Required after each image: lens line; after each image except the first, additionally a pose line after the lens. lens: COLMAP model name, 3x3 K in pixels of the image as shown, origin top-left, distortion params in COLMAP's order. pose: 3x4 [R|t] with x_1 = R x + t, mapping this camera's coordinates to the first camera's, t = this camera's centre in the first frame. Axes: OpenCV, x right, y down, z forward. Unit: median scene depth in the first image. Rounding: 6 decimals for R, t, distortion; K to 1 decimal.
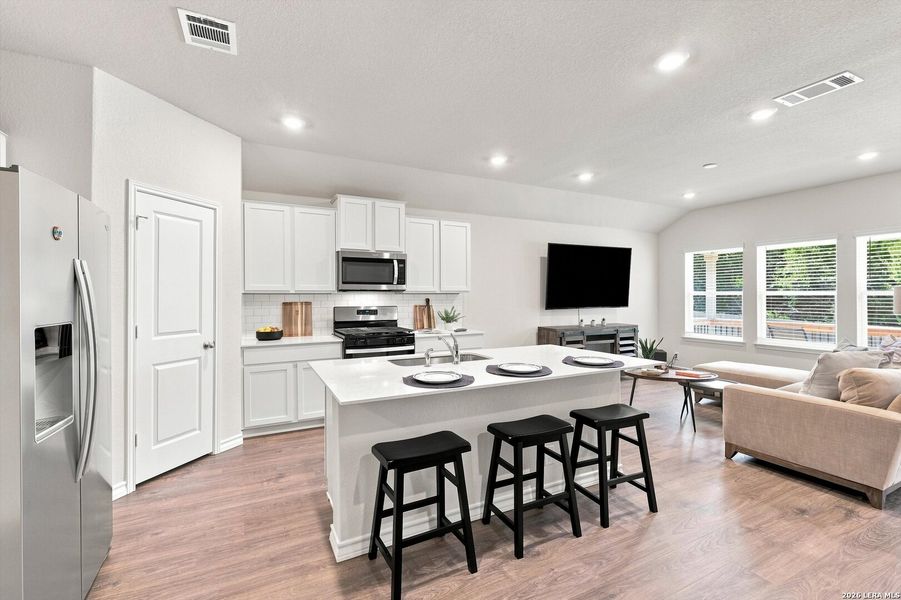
lens RADIAL K [[397.6, 0, 446.2], [0, 397.6, 296.3], [0, 0, 1]] dist [-0.002821, -0.000226]
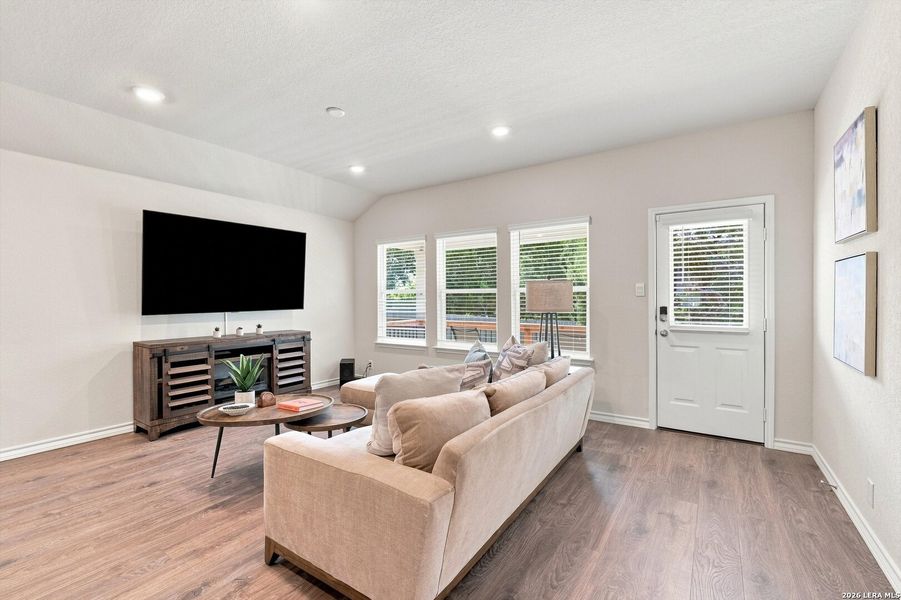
lens RADIAL K [[397.6, 0, 448.4], [0, 397.6, 297.5], [0, 0, 1]] dist [-0.002821, -0.000226]
pose [[0.875092, -0.000644, 0.483956, 0.425426], [0.003798, 0.999977, -0.005538, 0.012982], [-0.483942, 0.006684, 0.875075, 0.229409]]
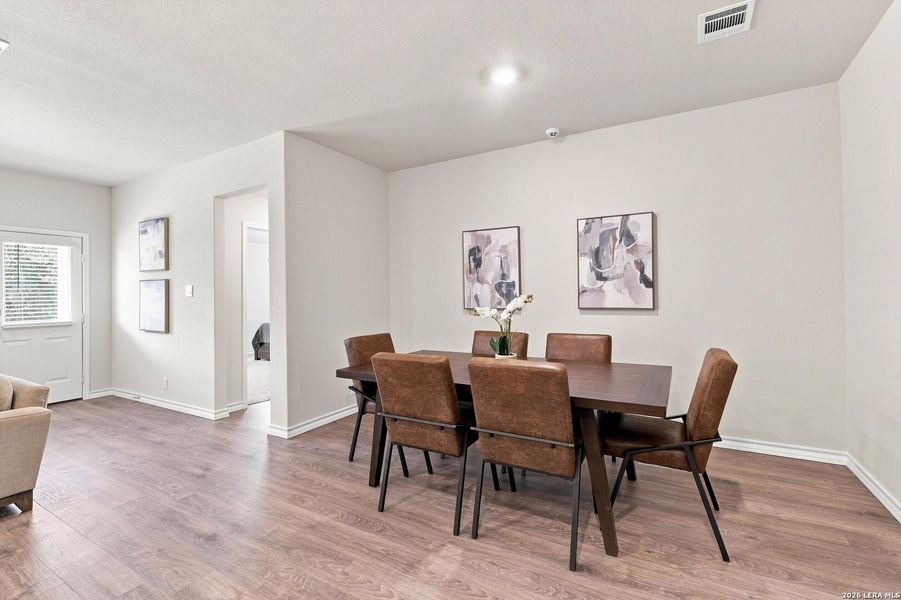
lens RADIAL K [[397.6, 0, 458.1], [0, 397.6, 292.0], [0, 0, 1]] dist [-0.002821, -0.000226]
pose [[-0.545151, 0.014258, 0.838217, -0.144754], [0.020630, 0.999781, -0.003589, 0.013709], [-0.838084, 0.015336, -0.545325, 0.305587]]
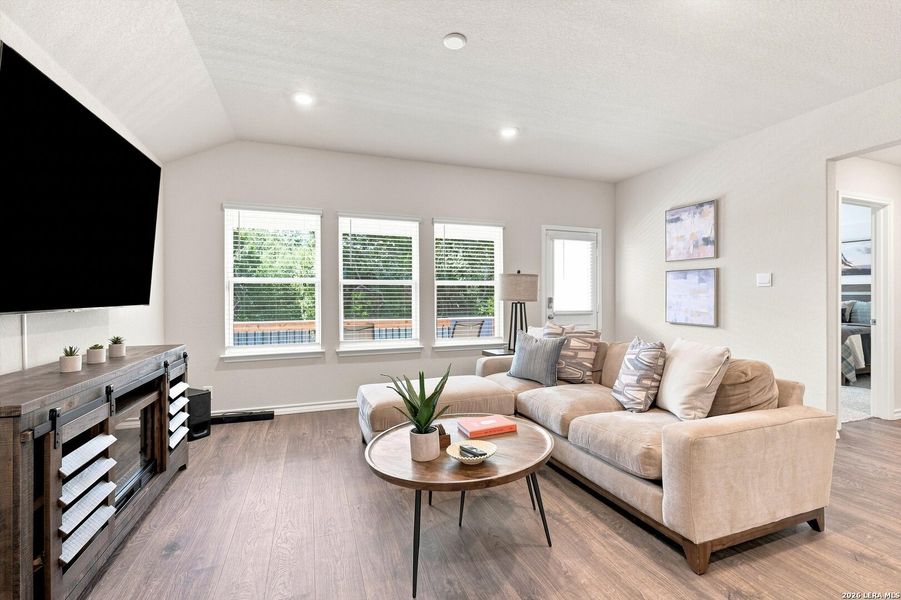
lens RADIAL K [[397.6, 0, 454.4], [0, 397.6, 295.1], [0, 0, 1]] dist [-0.002821, -0.000226]
pose [[0.117289, 0.008129, 0.993065, 0.097611], [0.005160, 0.999948, -0.008795, 0.028327], [-0.993084, 0.006156, 0.117241, 0.810227]]
